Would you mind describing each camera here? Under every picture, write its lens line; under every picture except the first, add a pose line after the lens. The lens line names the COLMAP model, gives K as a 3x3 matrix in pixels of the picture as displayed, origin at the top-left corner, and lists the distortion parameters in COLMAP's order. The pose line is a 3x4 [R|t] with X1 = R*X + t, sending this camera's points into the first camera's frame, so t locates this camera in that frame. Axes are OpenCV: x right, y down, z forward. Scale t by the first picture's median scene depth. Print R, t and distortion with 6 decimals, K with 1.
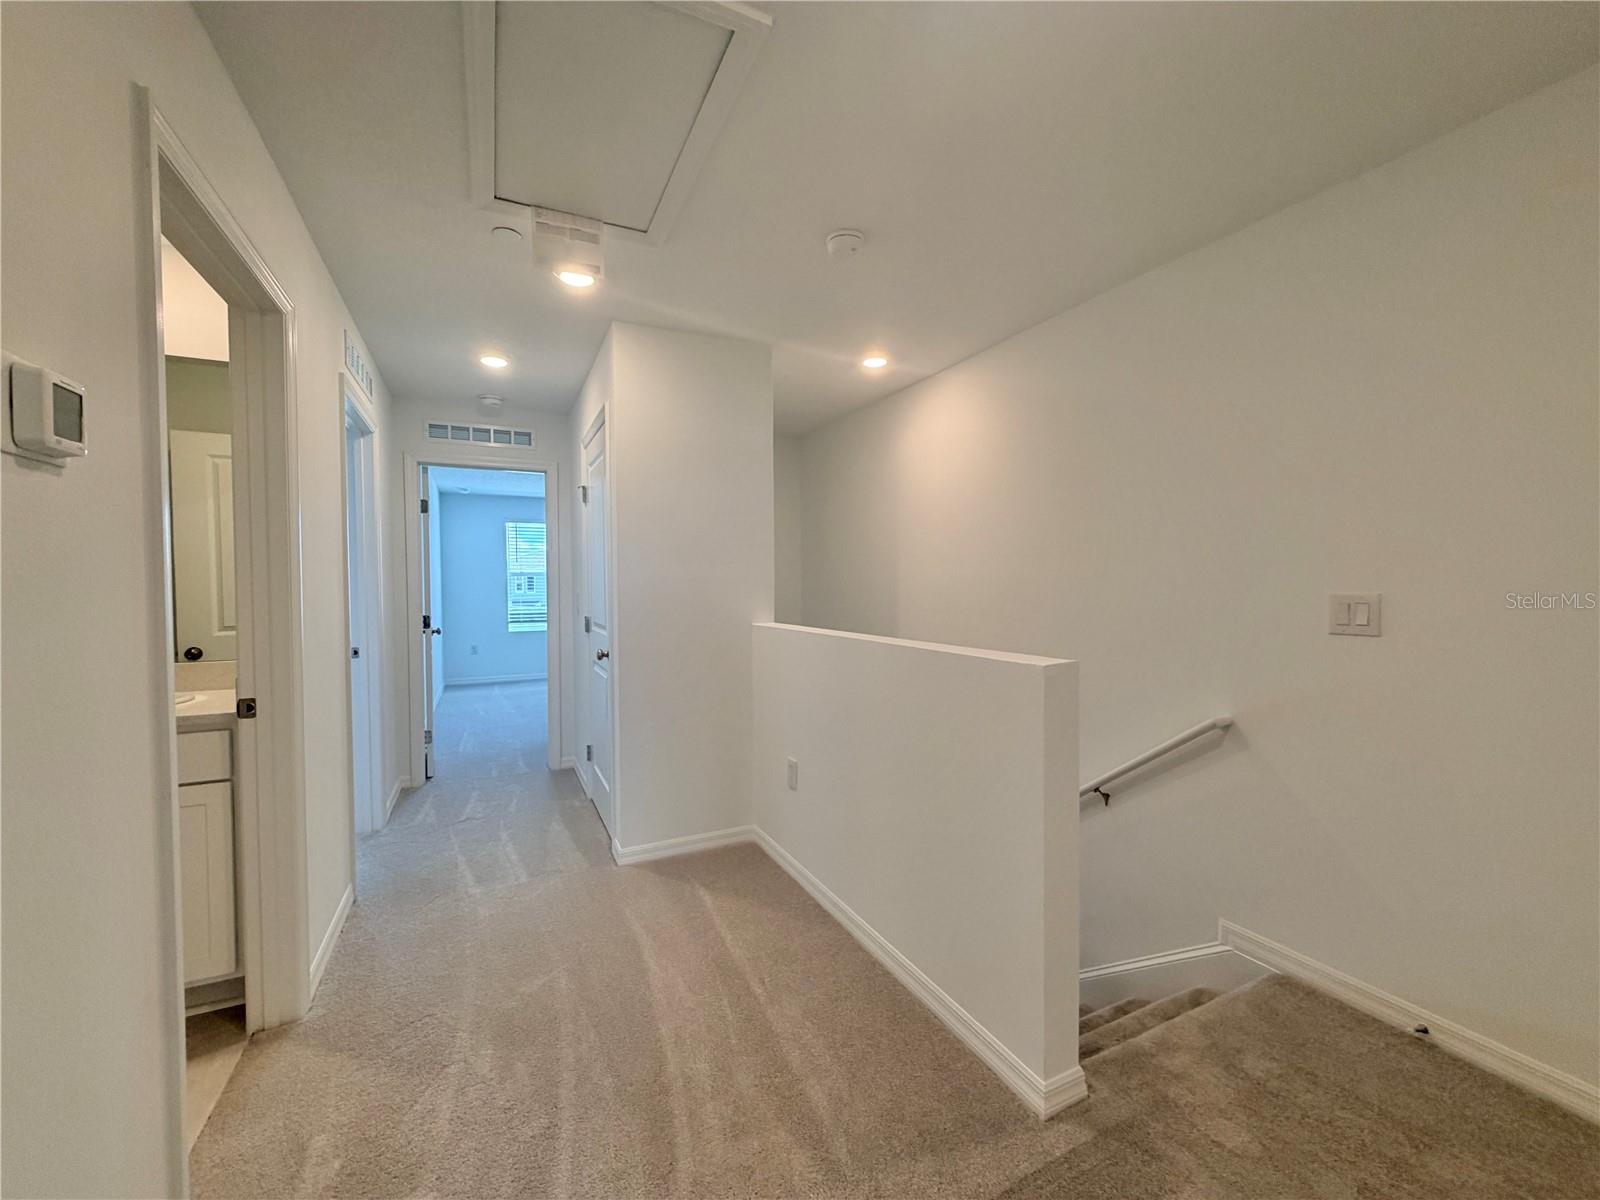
lens RADIAL K [[650.2, 0, 797.7], [0, 650.2, 599.8], [0, 0, 1]] dist [0.000947, 0.000181]
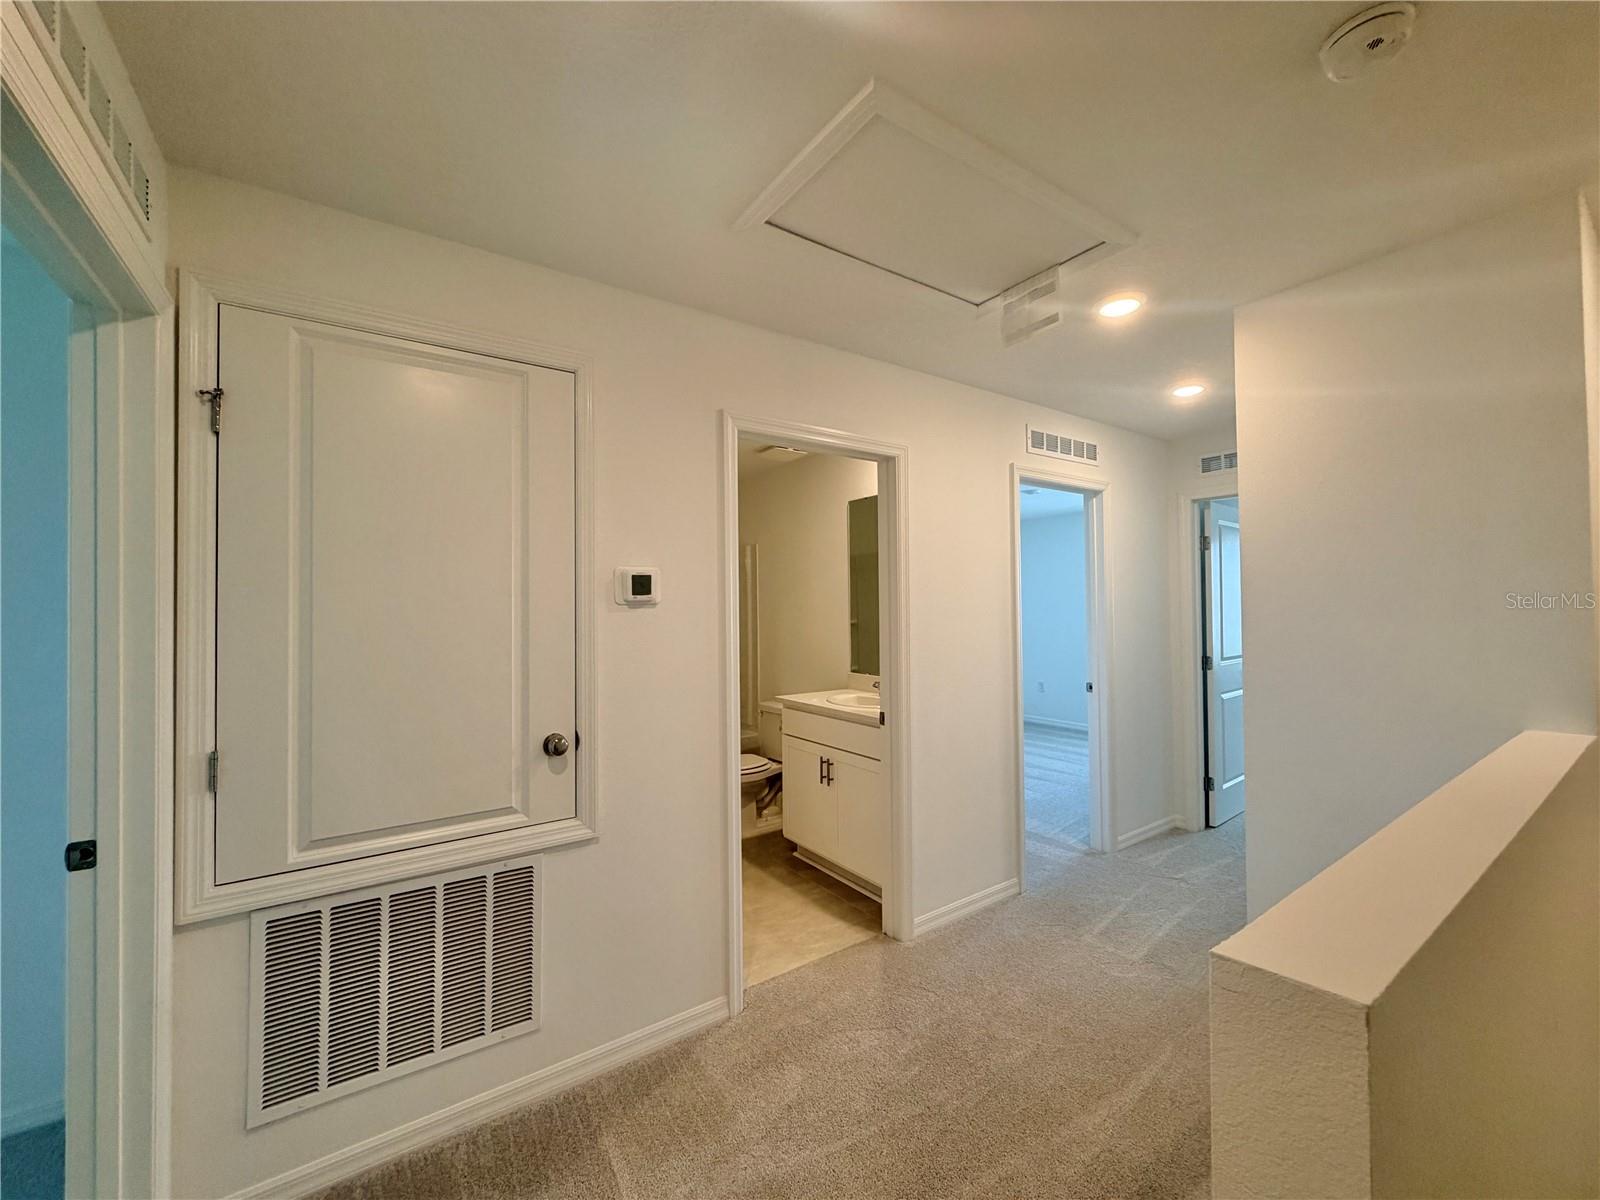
lens RADIAL K [[650.2, 0, 797.7], [0, 650.2, 599.8], [0, 0, 1]] dist [0.000947, 0.000181]
pose [[0.124130, -0.004984, -0.992253, 0.637495], [-0.010406, 0.999926, -0.006324, -0.096588], [0.992211, 0.011110, 0.124069, 0.586888]]
